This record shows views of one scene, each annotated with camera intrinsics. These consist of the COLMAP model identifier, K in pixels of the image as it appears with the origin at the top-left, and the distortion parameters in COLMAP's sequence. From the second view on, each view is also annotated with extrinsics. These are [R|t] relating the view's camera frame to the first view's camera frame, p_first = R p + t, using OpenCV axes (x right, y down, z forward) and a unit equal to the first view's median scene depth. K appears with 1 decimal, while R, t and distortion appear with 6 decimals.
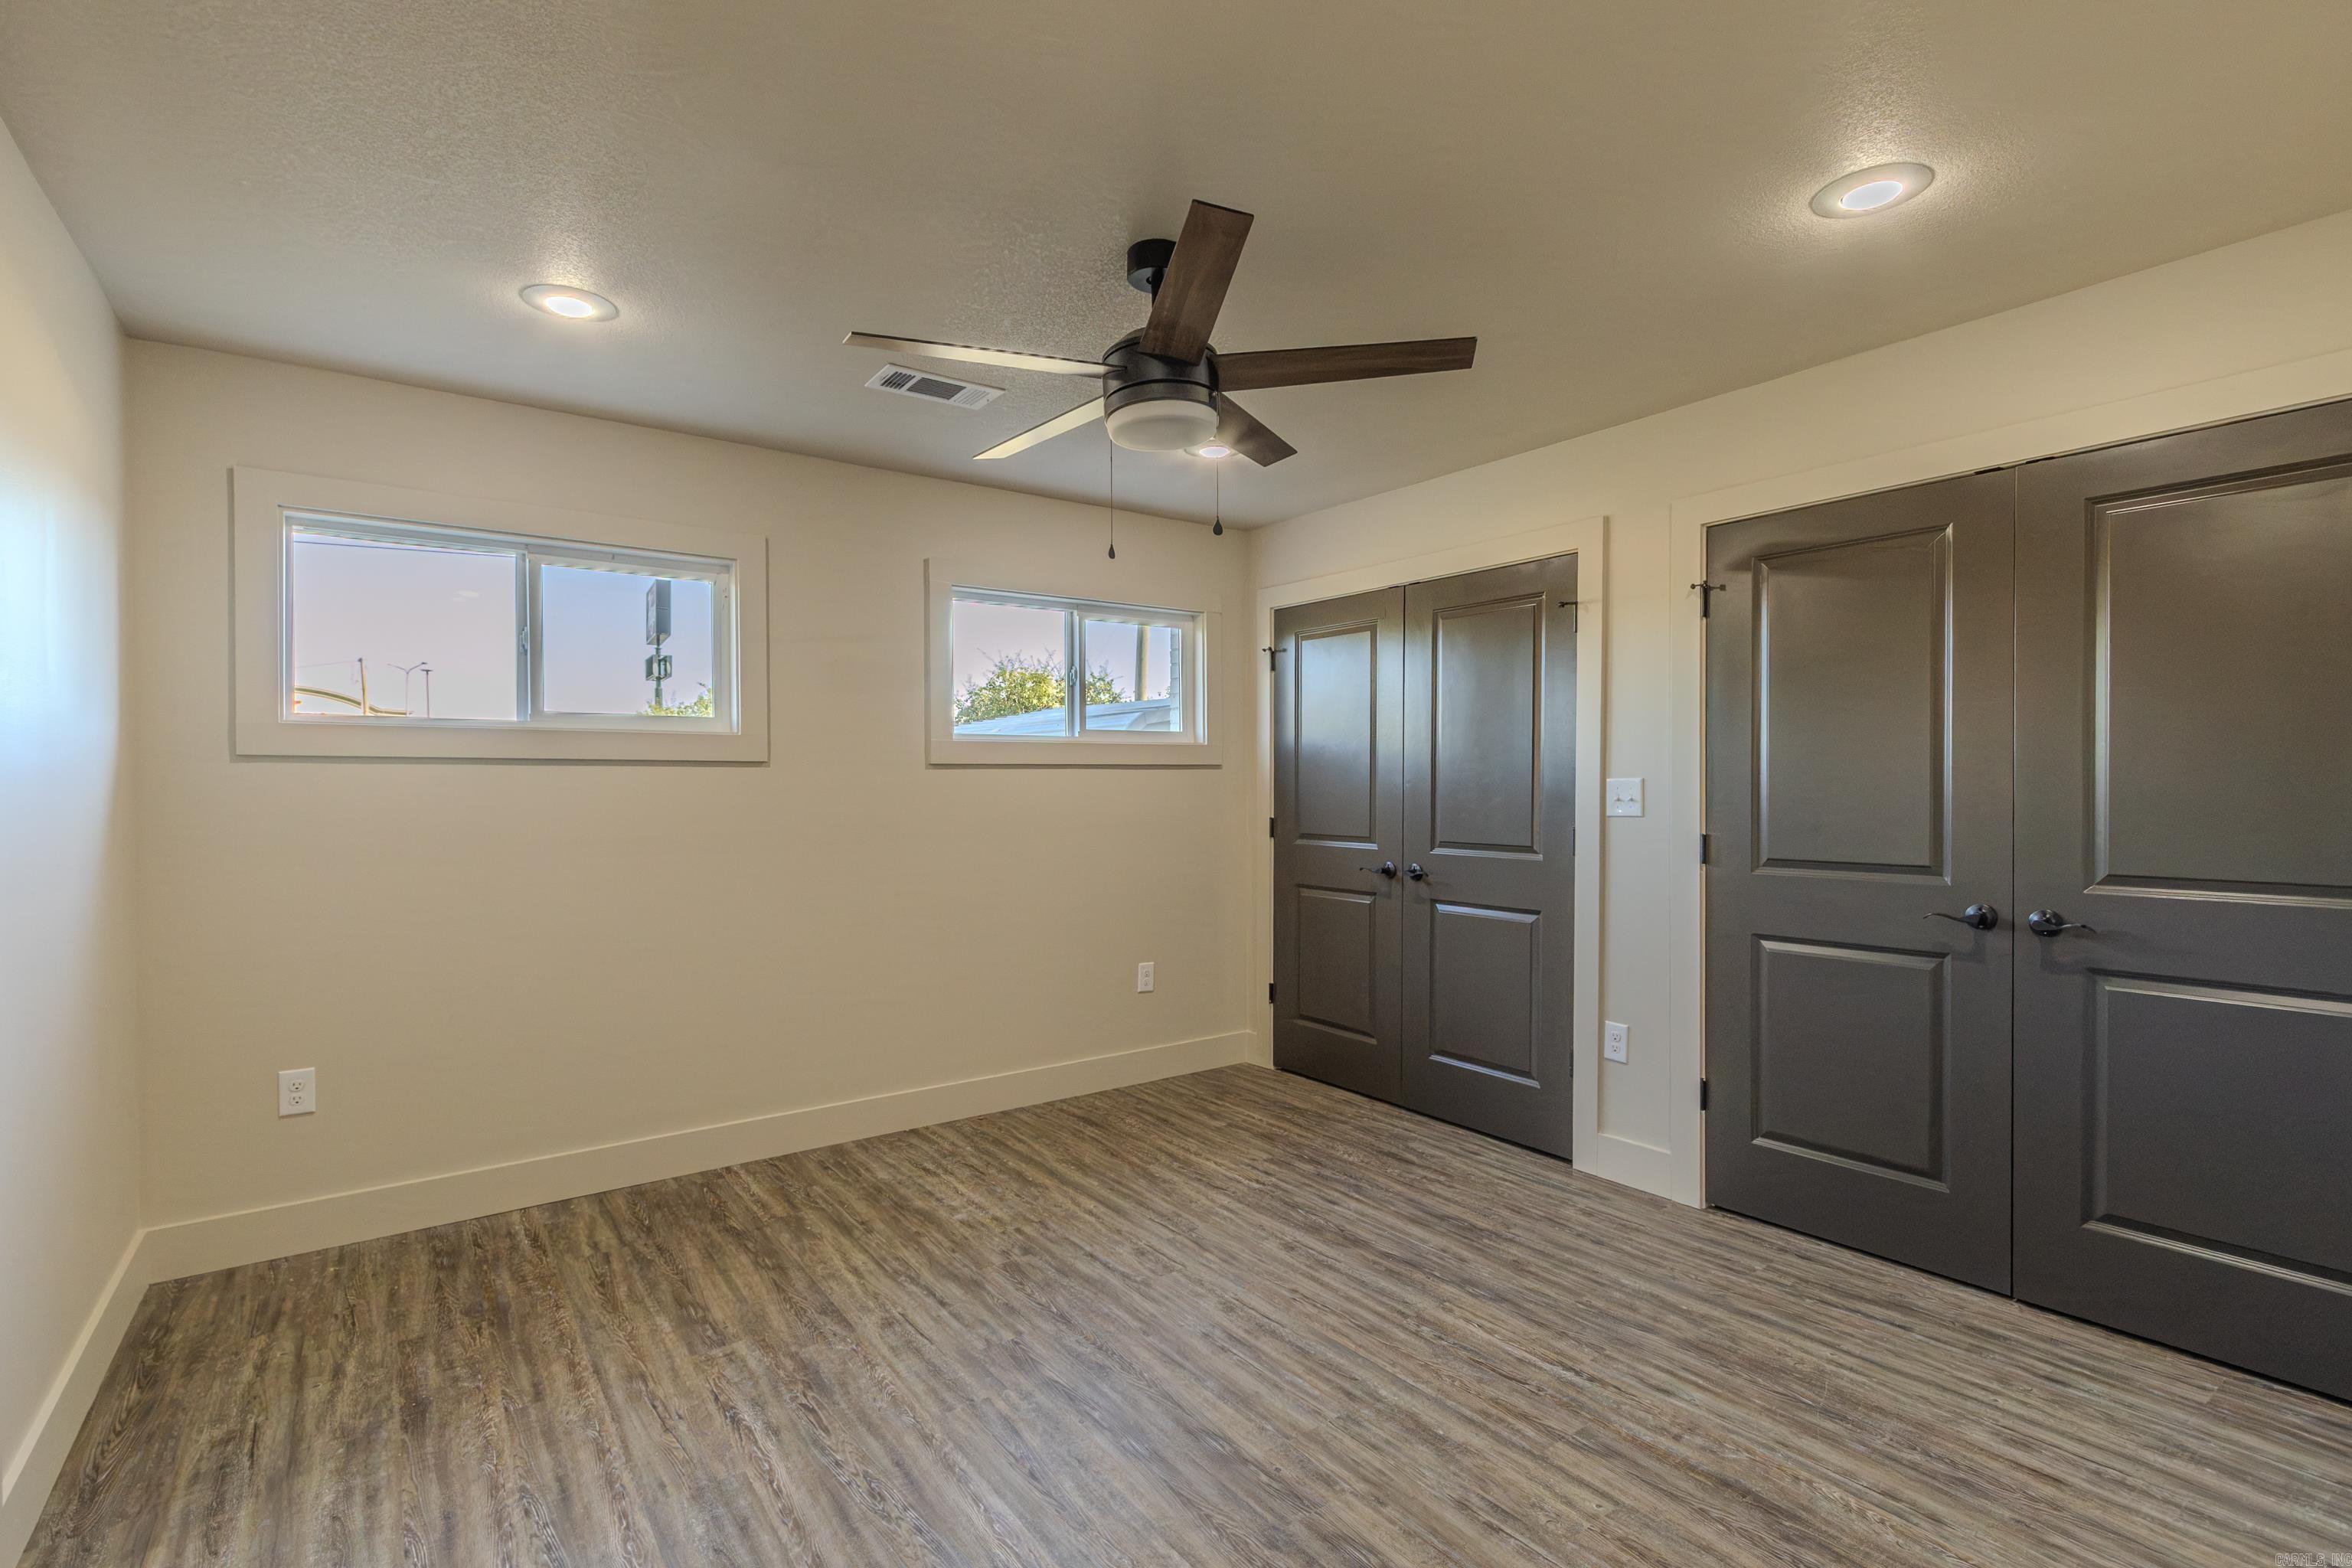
lens RADIAL K [[1080.1, 0, 1176.0], [0, 1080.1, 784.0], [0, 0, 1]] dist [0.033947, 0.000080]
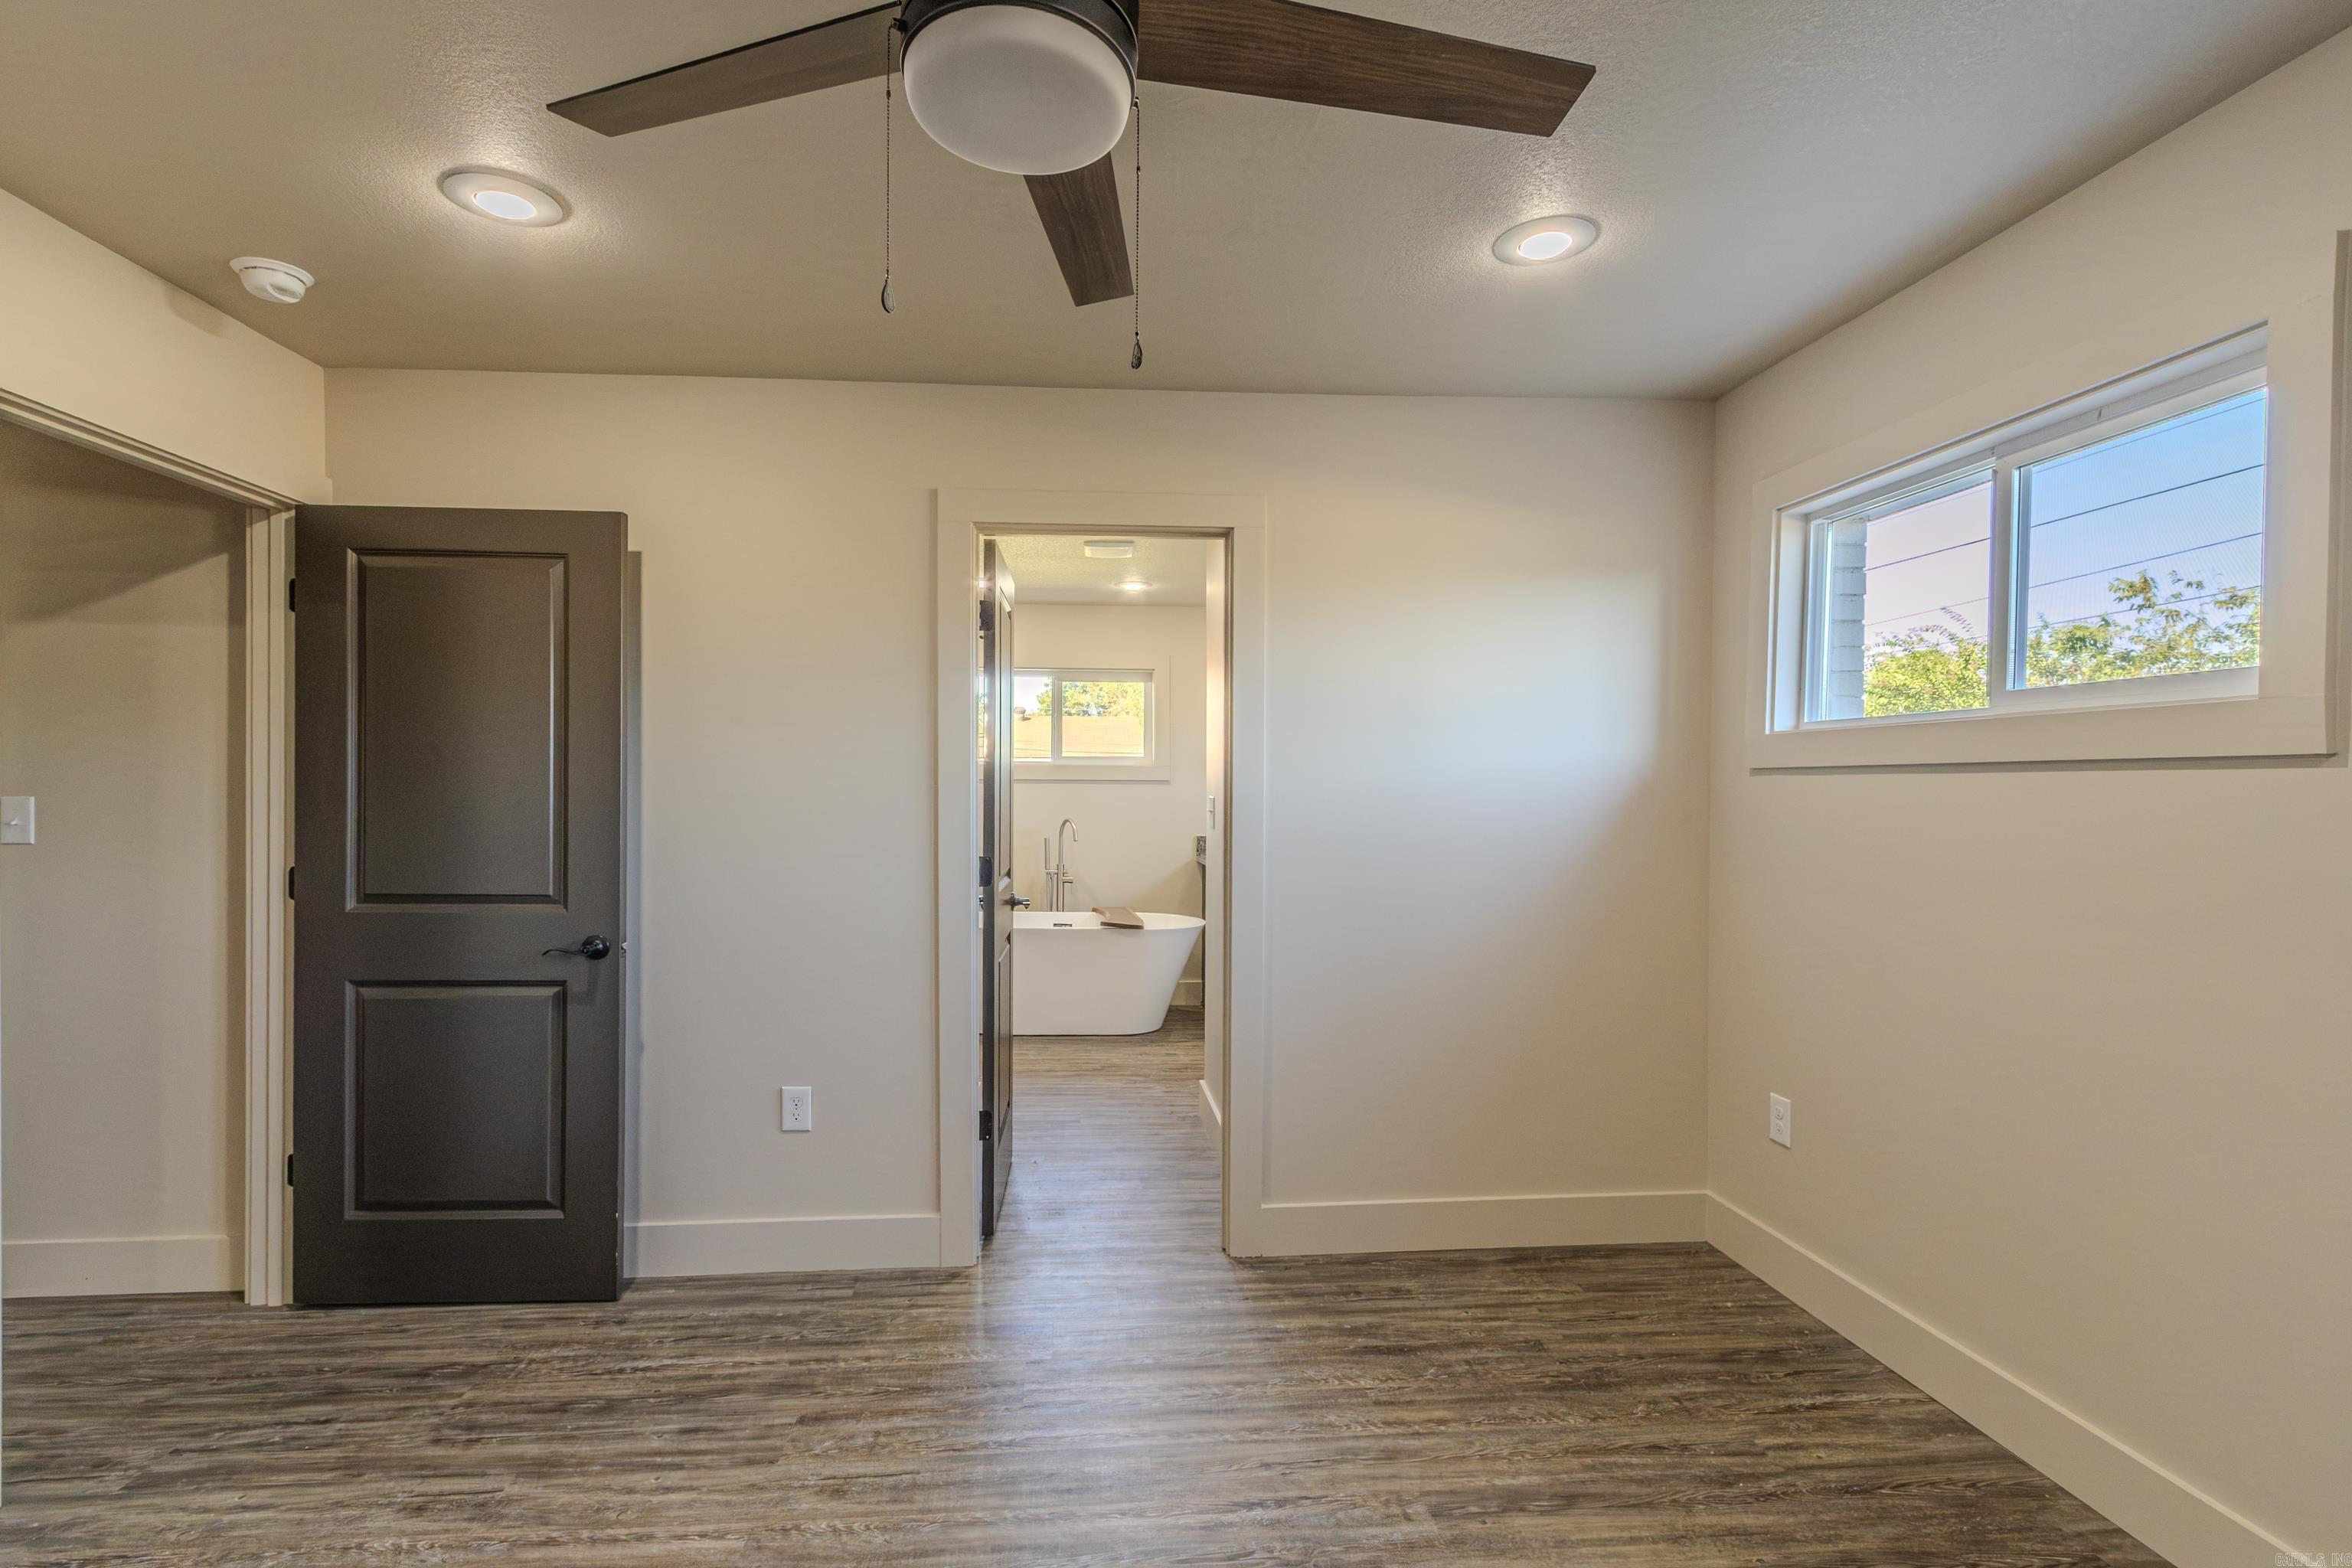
lens RADIAL K [[1109.8, 0, 1163.4], [0, 1109.8, 806.4], [0, 0, 1]] dist [0.001984, -0.000043]
pose [[-0.530252, 0.010411, -0.847776, 0.347256], [0.002586, 0.999940, 0.010663, -0.008596], [0.847836, 0.003462, -0.530247, 1.196371]]
